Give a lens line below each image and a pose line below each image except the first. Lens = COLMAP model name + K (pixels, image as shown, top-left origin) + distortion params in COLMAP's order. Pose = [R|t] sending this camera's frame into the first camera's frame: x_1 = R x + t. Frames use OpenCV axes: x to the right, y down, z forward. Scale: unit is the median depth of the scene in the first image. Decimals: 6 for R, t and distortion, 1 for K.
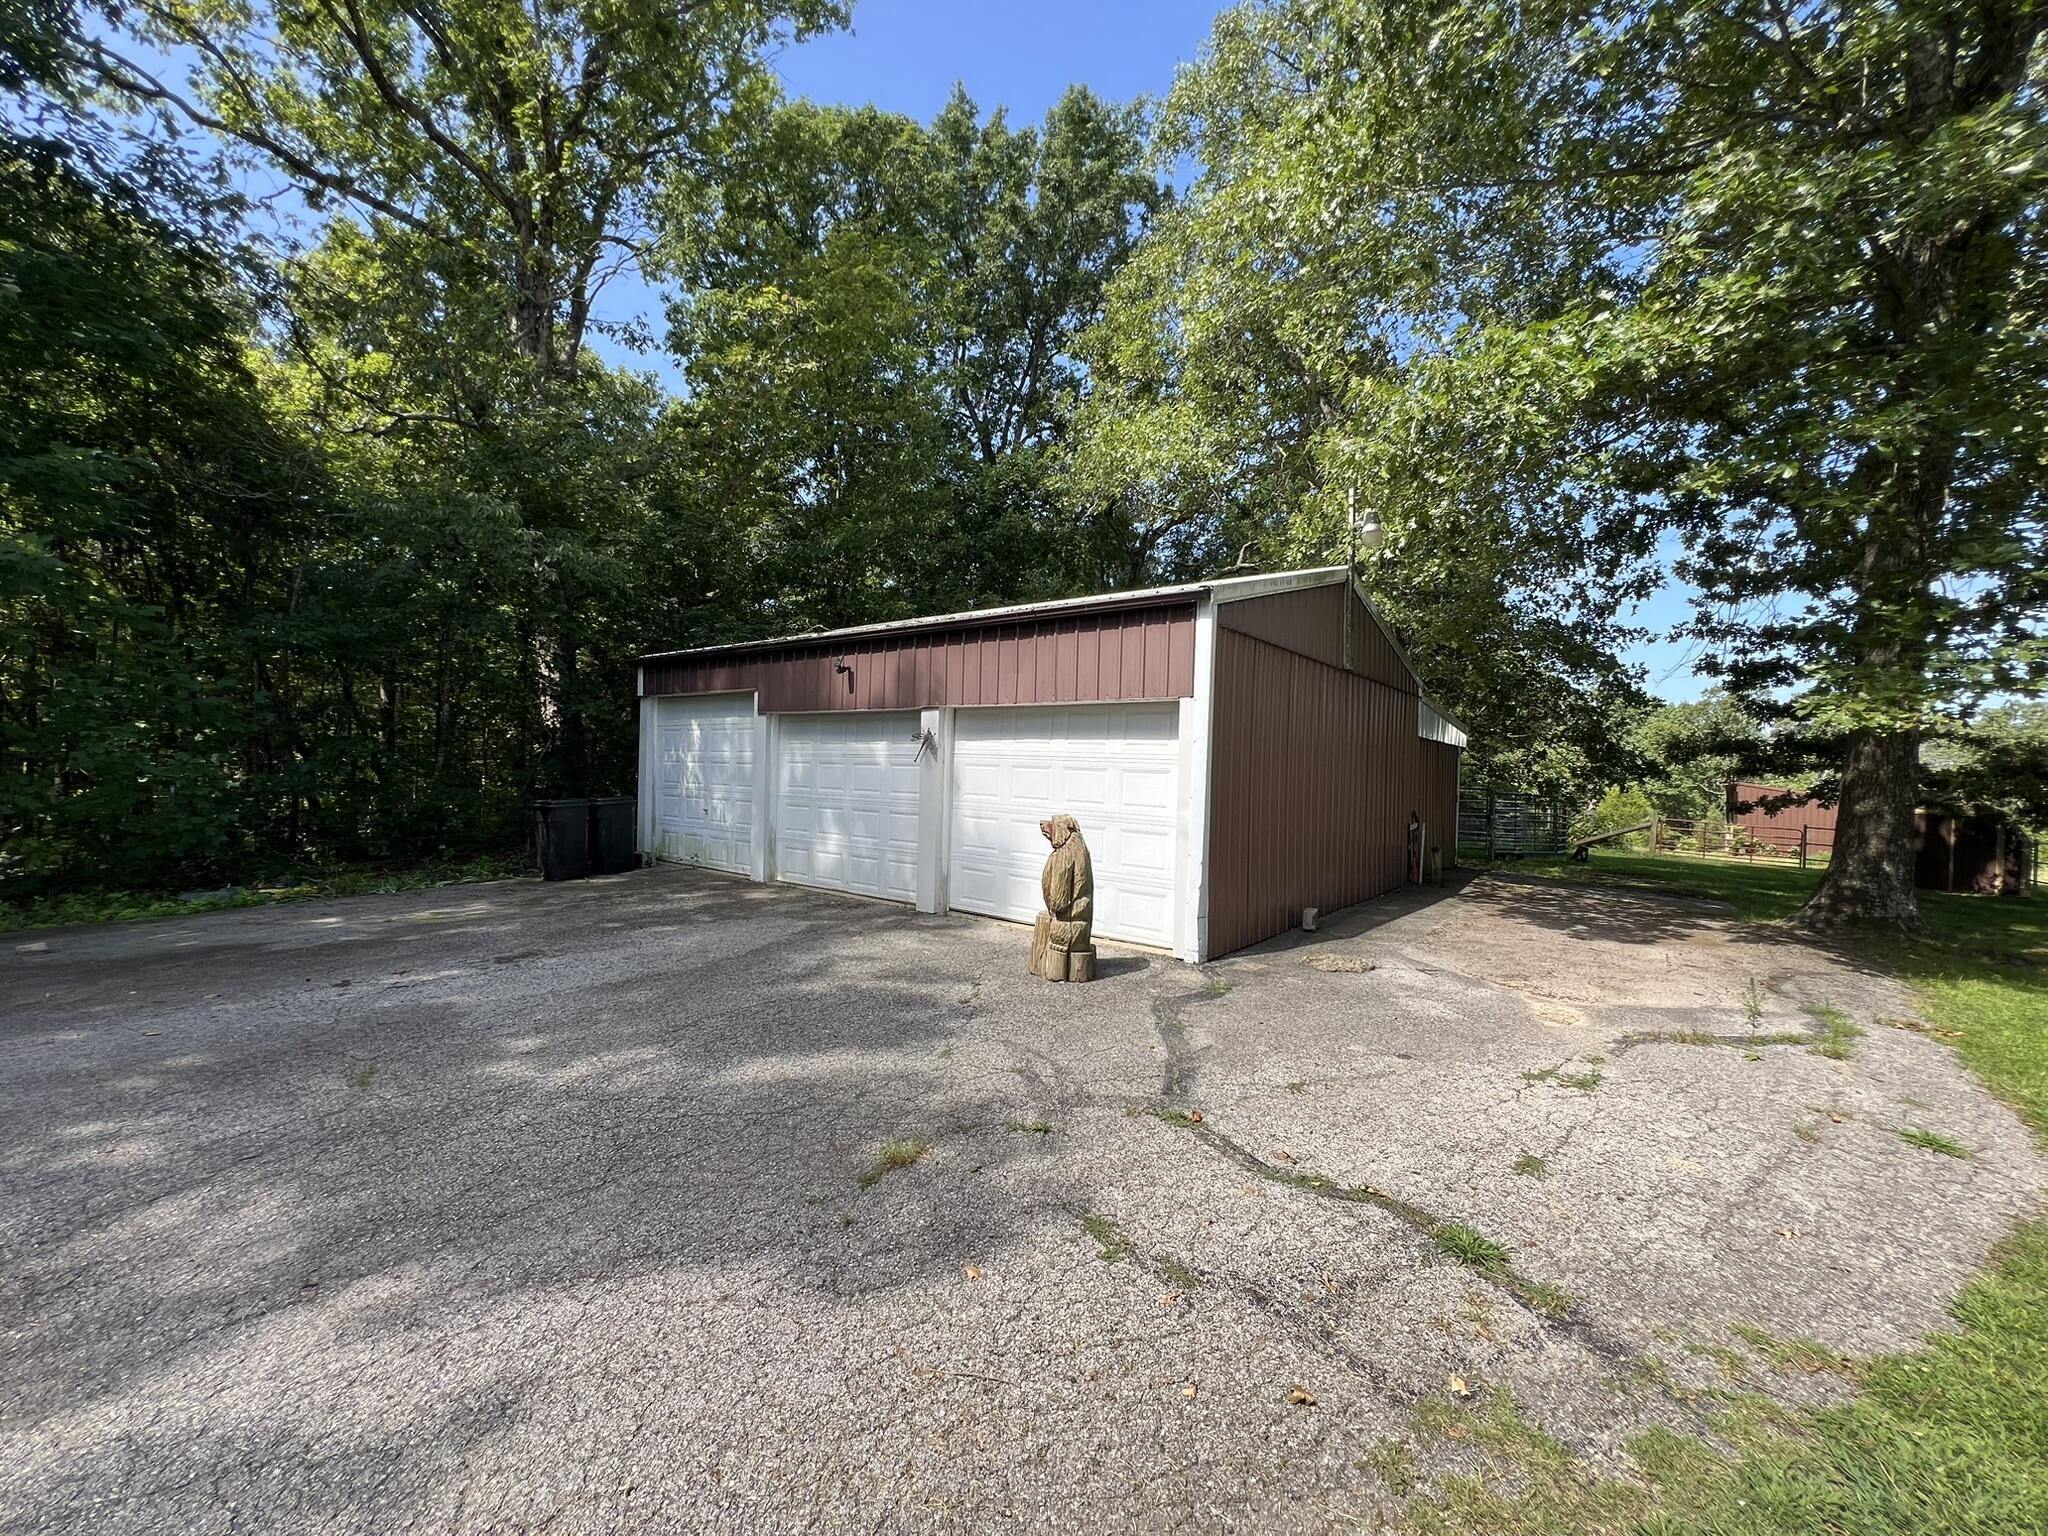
lens RADIAL K [[820.0, 0, 1024.0], [0, 820.0, 768.0], [0, 0, 1]] dist [0.000618, 0.000108]
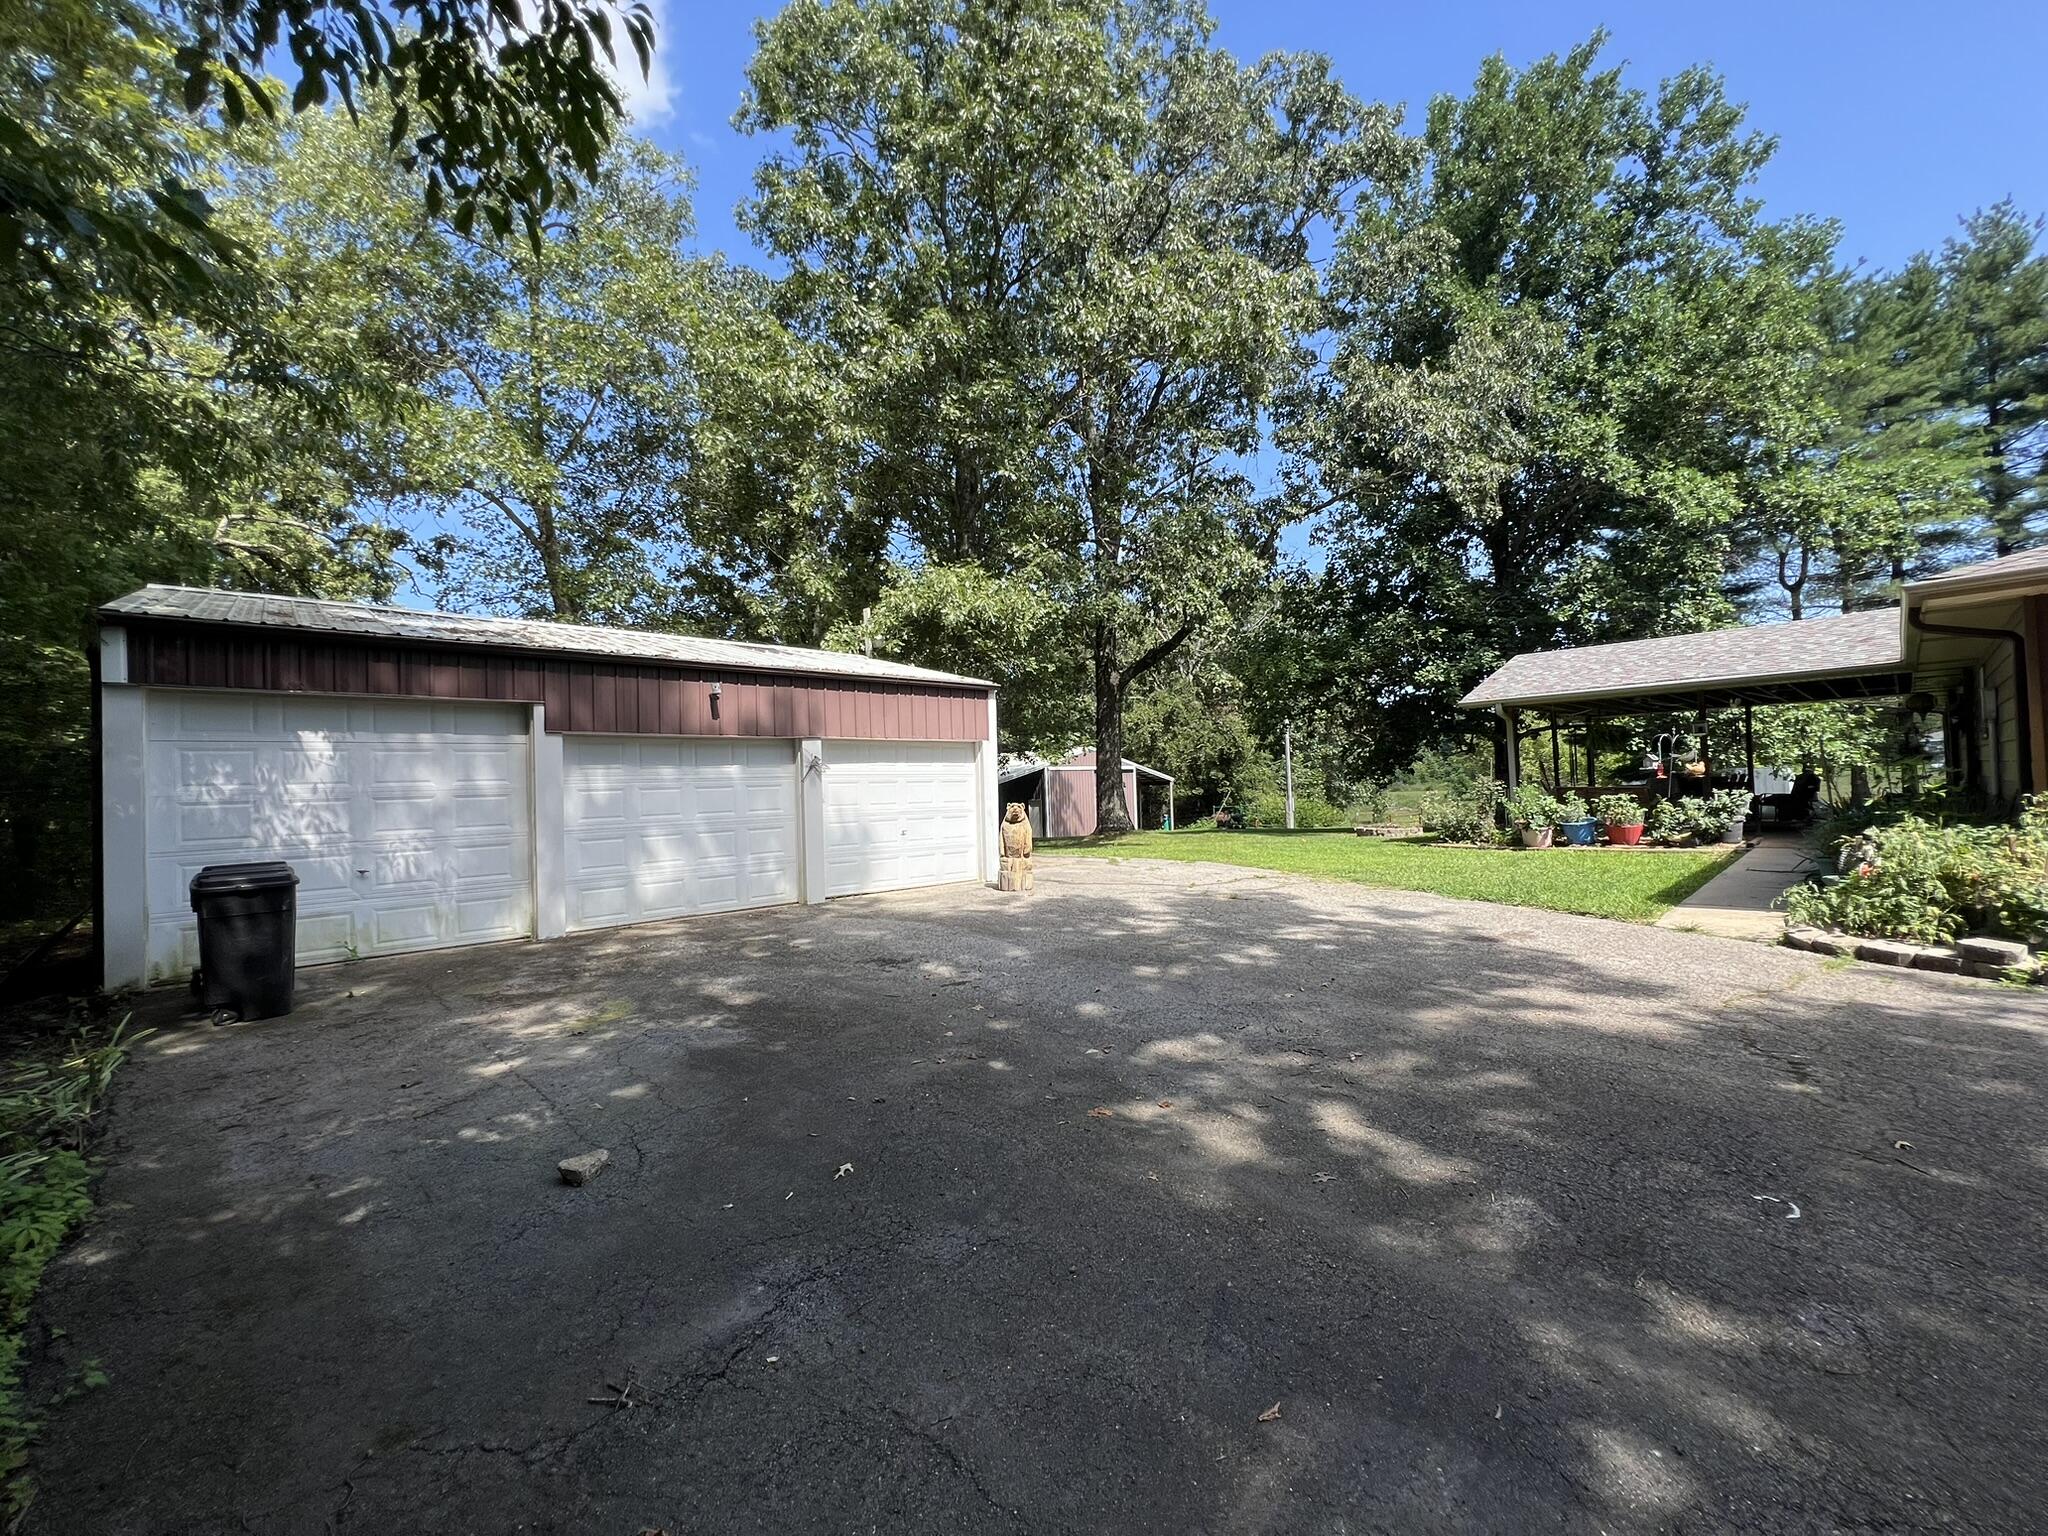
lens RADIAL K [[810.1, 0, 1024.0], [0, 810.1, 768.0], [0, 0, 1]] dist [0.000027, 0.000064]
pose [[0.154707, -0.010183, 0.987908, -1.094583], [0.029884, 0.999538, 0.005623, -0.021849], [-0.987508, 0.028653, 0.154940, 0.429384]]
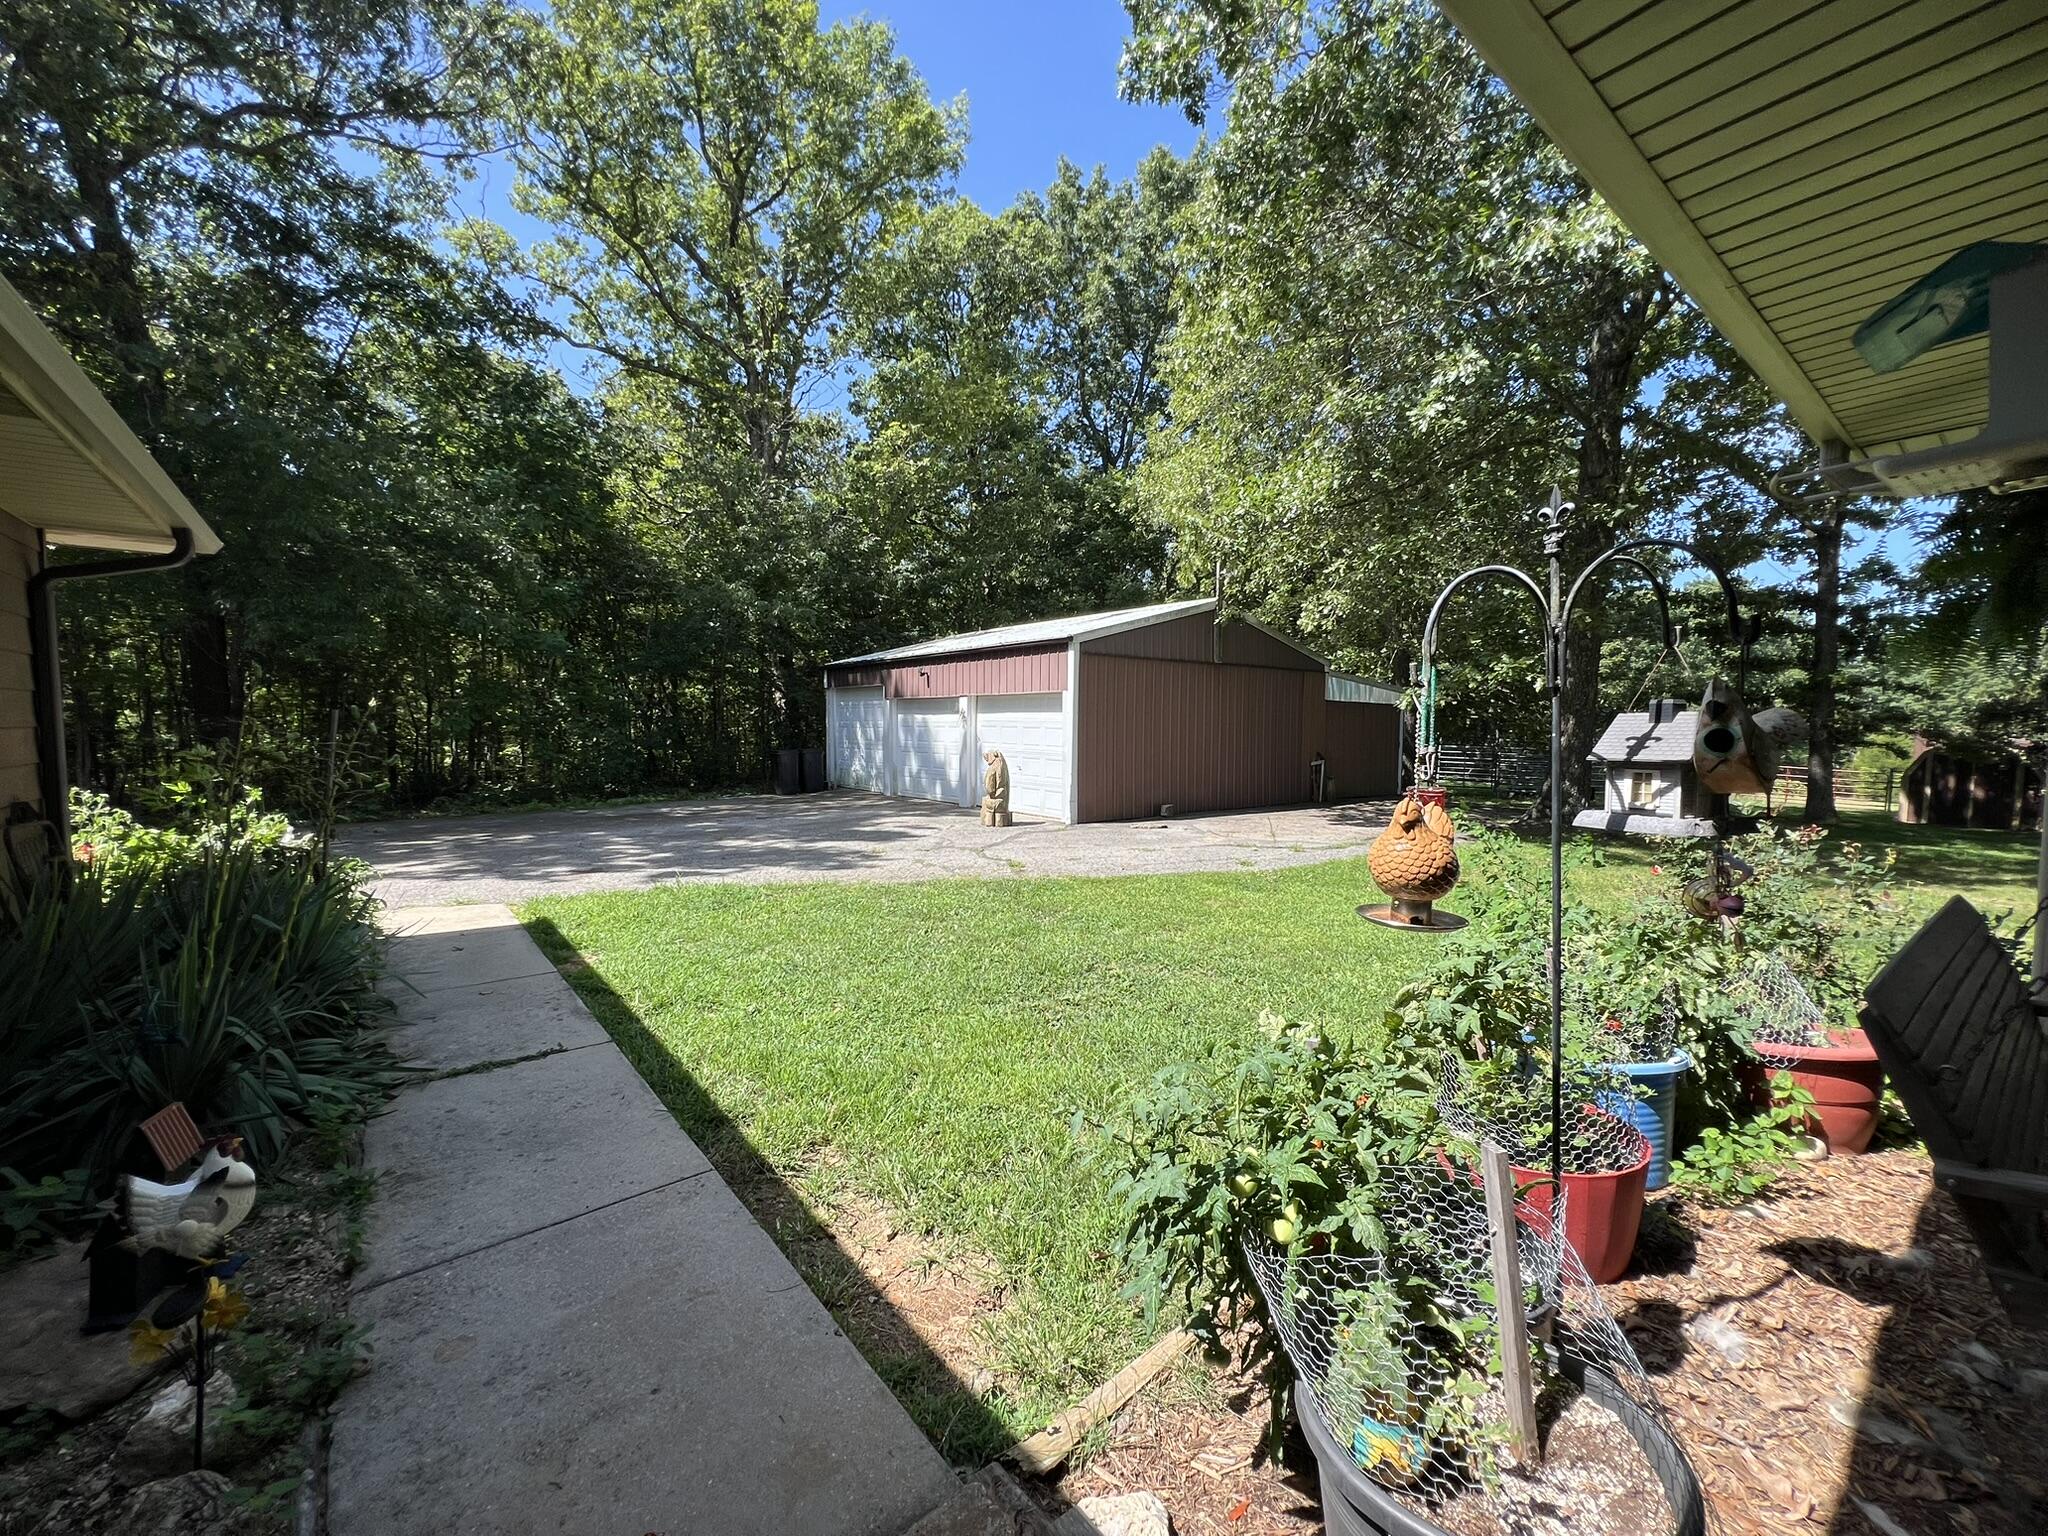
lens RADIAL K [[820.0, 0, 1024.0], [0, 820.0, 768.0], [0, 0, 1]] dist [0.000618, 0.000108]
pose [[0.971104, -0.010355, -0.238432, 0.388911], [0.022130, 0.998661, 0.046762, 0.004304], [0.237628, -0.050688, 0.970033, -0.643399]]
